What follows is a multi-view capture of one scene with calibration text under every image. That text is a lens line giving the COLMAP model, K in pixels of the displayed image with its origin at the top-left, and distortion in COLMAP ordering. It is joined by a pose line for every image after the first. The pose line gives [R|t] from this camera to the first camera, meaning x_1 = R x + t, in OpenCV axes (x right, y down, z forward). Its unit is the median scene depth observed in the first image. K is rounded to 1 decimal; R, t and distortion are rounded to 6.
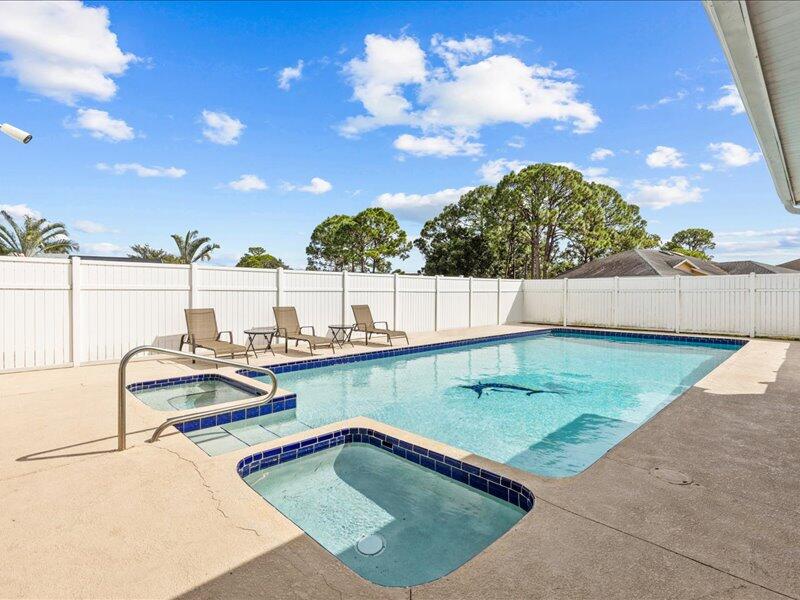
lens RADIAL K [[403.5, 0, 400.0], [0, 403.5, 300.0], [0, 0, 1]] dist [0.002632, 0.000204]
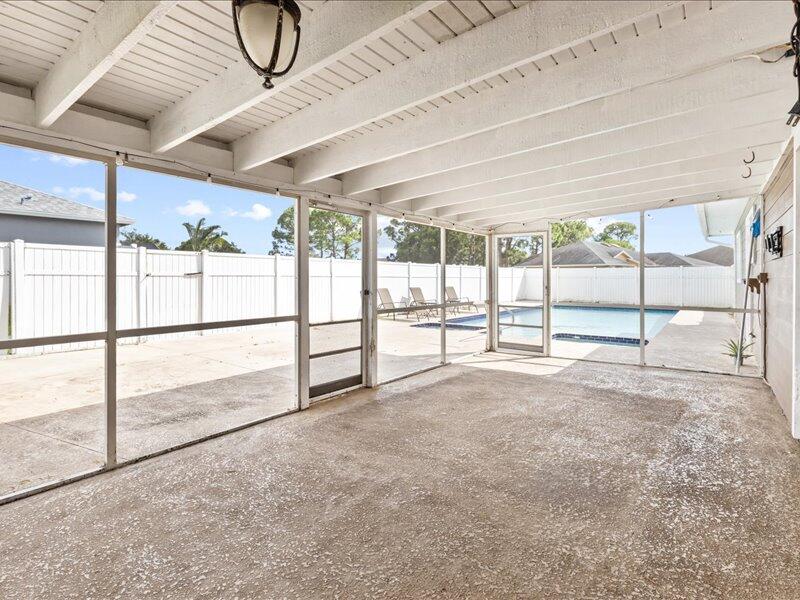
lens RADIAL K [[417.4, 0, 399.8], [0, 417.4, 278.3], [0, 0, 1]] dist [0.000495, 0.000045]
pose [[0.988334, 0.002586, 0.152279, -0.091663], [-0.000298, 0.999887, -0.015043, 0.001028], [-0.152300, 0.014822, 0.988223, -0.086791]]
